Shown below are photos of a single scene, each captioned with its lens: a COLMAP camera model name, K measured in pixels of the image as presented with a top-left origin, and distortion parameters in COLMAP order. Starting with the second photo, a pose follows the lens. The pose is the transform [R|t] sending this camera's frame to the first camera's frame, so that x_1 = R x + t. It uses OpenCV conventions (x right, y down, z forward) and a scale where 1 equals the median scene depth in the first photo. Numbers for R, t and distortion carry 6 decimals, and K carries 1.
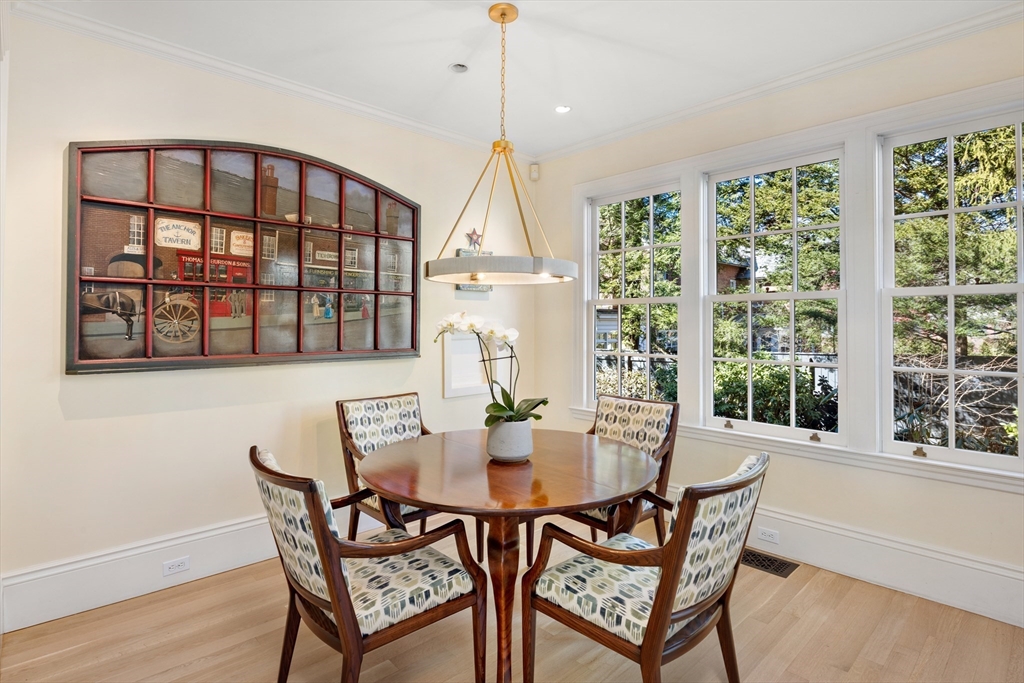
lens RADIAL K [[532.0, 0, 510.1], [0, 532.0, 311.8], [0, 0, 1]] dist [0.000768, 0.000002]
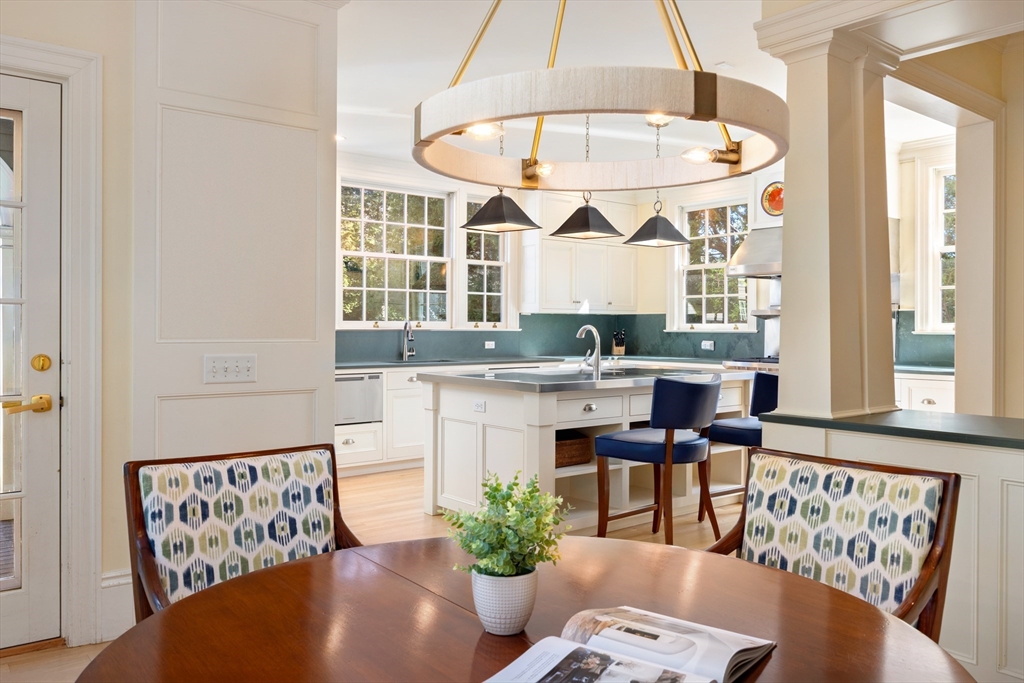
lens RADIAL K [[802.2, 0, 511.1], [0, 802.2, 342.1], [0, 0, 1]] dist [0.003776, 0.001501]
pose [[0.995915, -0.005495, -0.090132, 0.031884], [0.007784, 0.999656, 0.025064, 0.056167], [0.089963, -0.025663, 0.995614, 0.378757]]
